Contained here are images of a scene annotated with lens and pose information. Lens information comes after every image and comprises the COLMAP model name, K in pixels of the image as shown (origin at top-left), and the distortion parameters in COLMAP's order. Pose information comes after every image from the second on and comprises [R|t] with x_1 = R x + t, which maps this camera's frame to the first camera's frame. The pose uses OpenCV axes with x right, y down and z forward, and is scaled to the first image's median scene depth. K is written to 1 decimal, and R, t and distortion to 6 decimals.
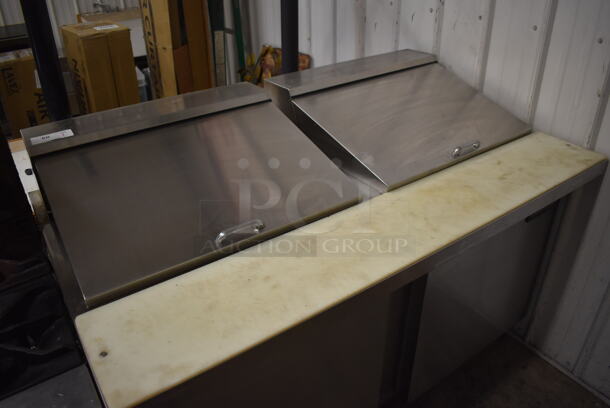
lens RADIAL K [[471.1, 0, 305.0], [0, 471.1, 204.0], [0, 0, 1]] dist [-0.093639, 0.005413]
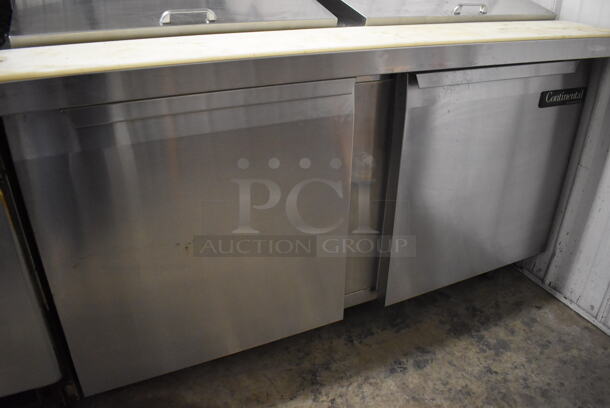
lens RADIAL K [[471.1, 0, 305.0], [0, 471.1, 204.0], [0, 0, 1]] dist [-0.093639, 0.005413]
pose [[0.984330, 0.102543, -0.143453, 0.163229], [-0.110561, 0.992658, -0.049064, 0.275590], [0.137369, 0.064155, 0.988440, 0.081207]]
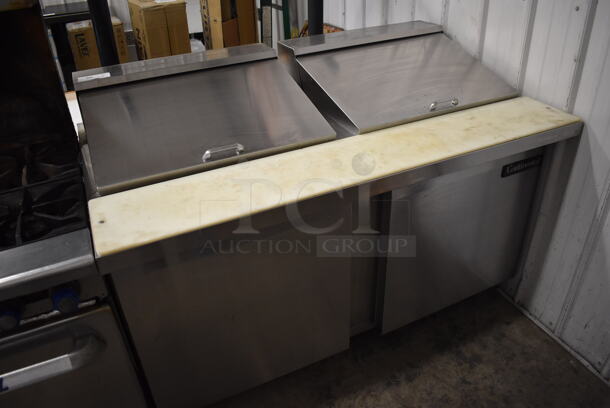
lens RADIAL K [[471.1, 0, 305.0], [0, 471.1, 204.0], [0, 0, 1]] dist [-0.093639, 0.005413]
pose [[0.986647, 0.070831, -0.146666, 0.164884], [-0.066981, 0.997272, 0.031029, 0.087166], [0.148464, -0.020791, 0.988699, -0.127659]]
